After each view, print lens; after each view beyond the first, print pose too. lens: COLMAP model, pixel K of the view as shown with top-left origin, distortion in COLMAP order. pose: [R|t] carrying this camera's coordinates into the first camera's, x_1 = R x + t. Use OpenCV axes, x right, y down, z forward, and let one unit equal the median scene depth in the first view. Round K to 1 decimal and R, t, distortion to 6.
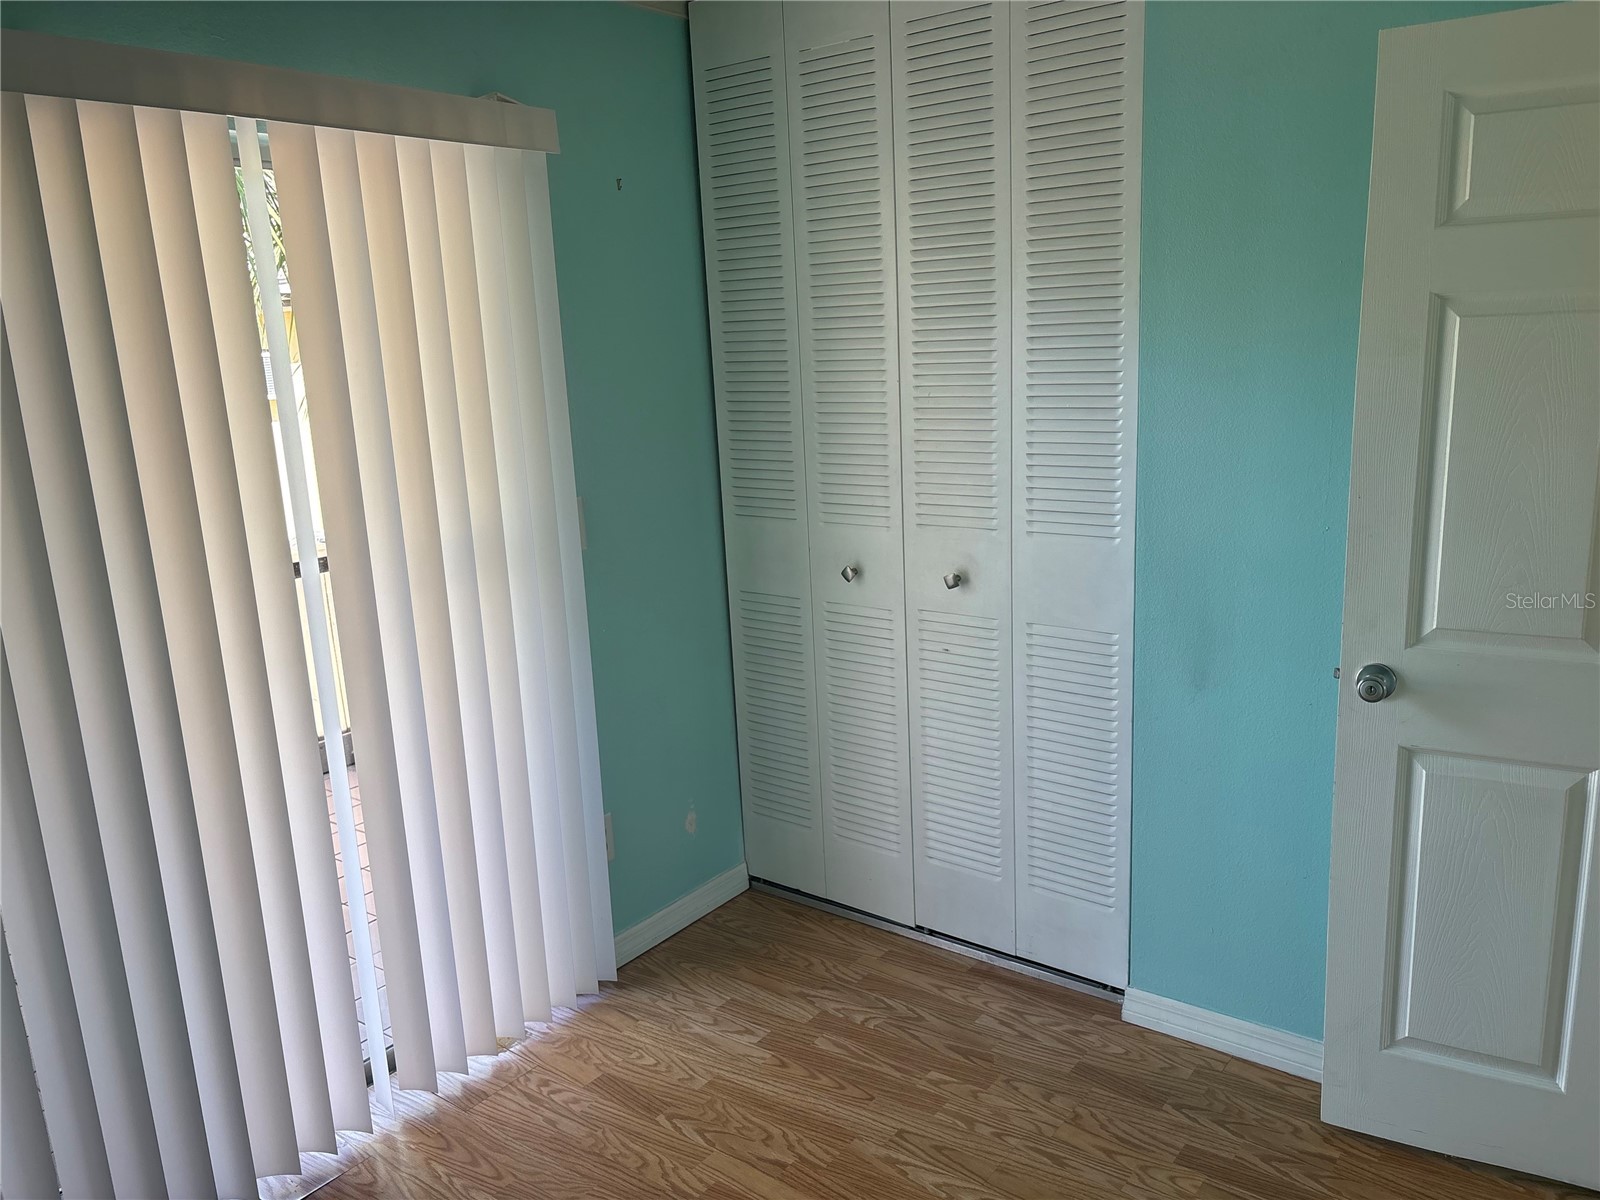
lens RADIAL K [[1196.3, 0, 800.0], [0, 1196.3, 600.0], [0, 0, 1]] dist [0.030555, -0.038856]
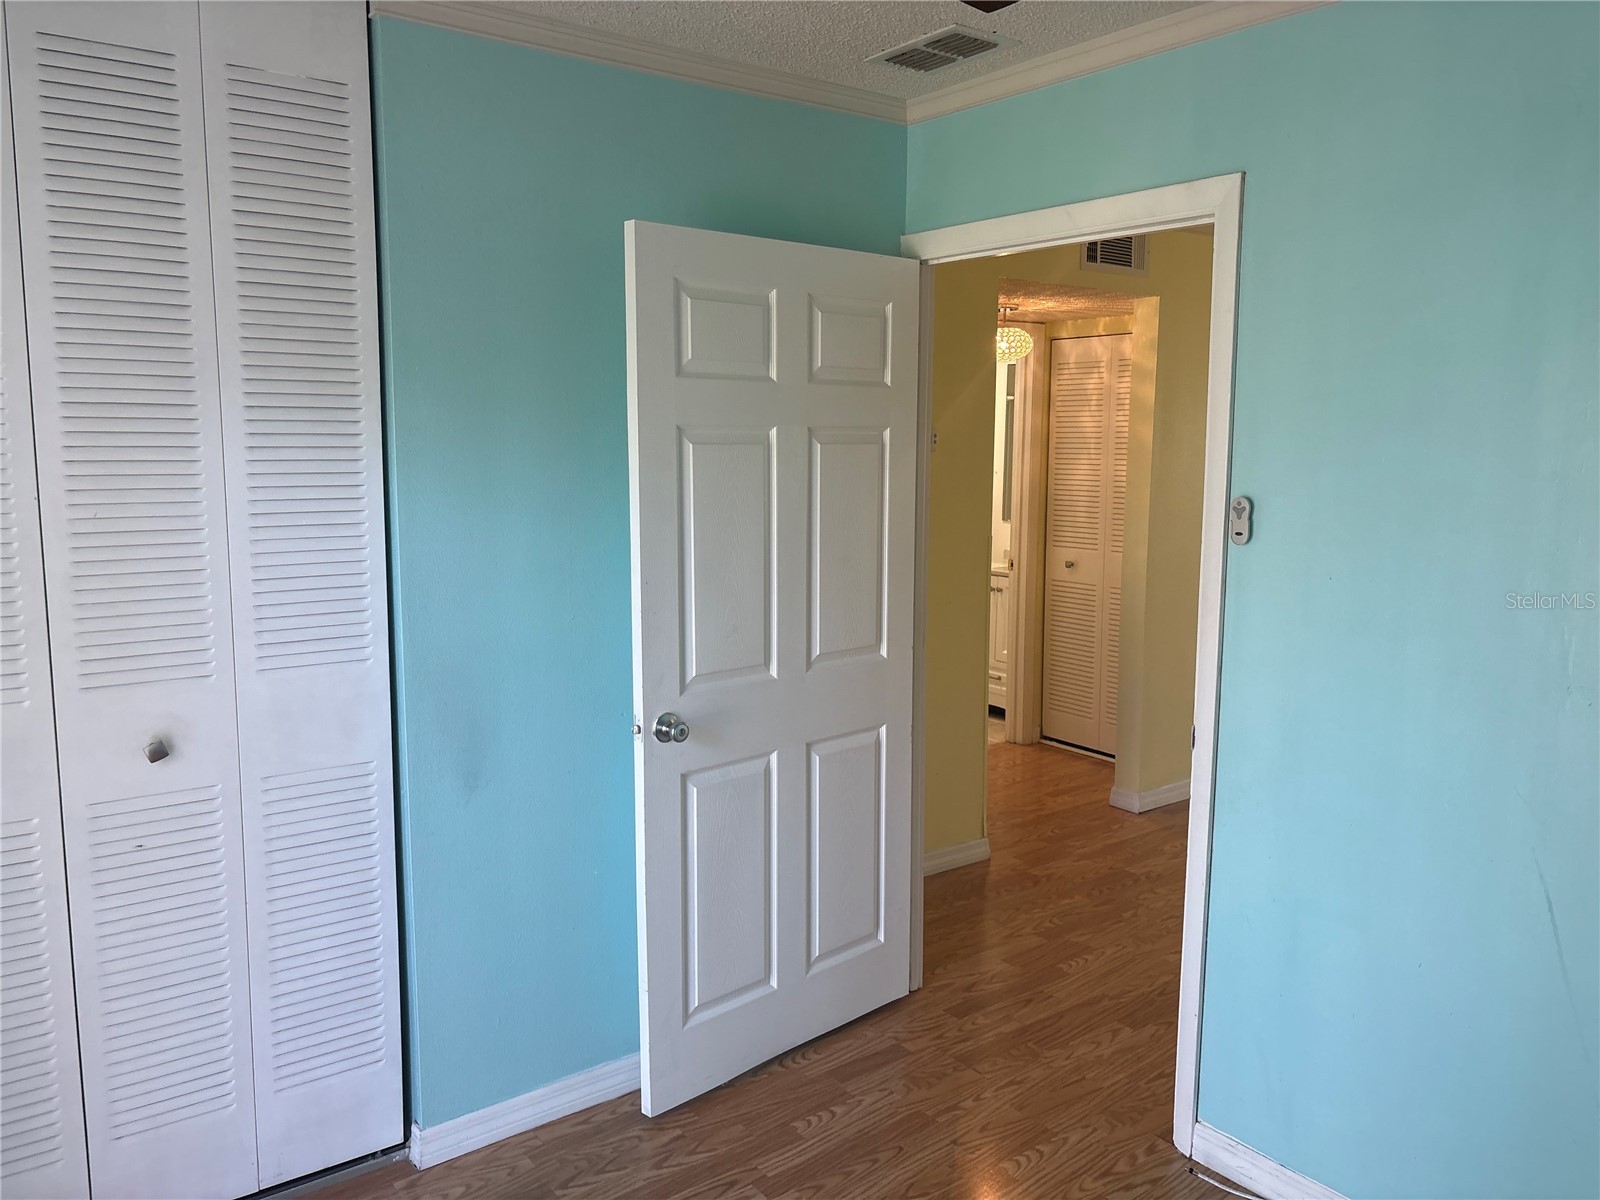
lens RADIAL K [[1195.0, 0, 789.9], [0, 1195.0, 599.6], [0, 0, 1]] dist [0.044294, -0.061412]
pose [[0.276048, -0.086774, 0.957219, -0.562707], [0.194057, 0.980438, 0.032916, -0.066658], [-0.941350, 0.176668, 0.287486, 0.420849]]
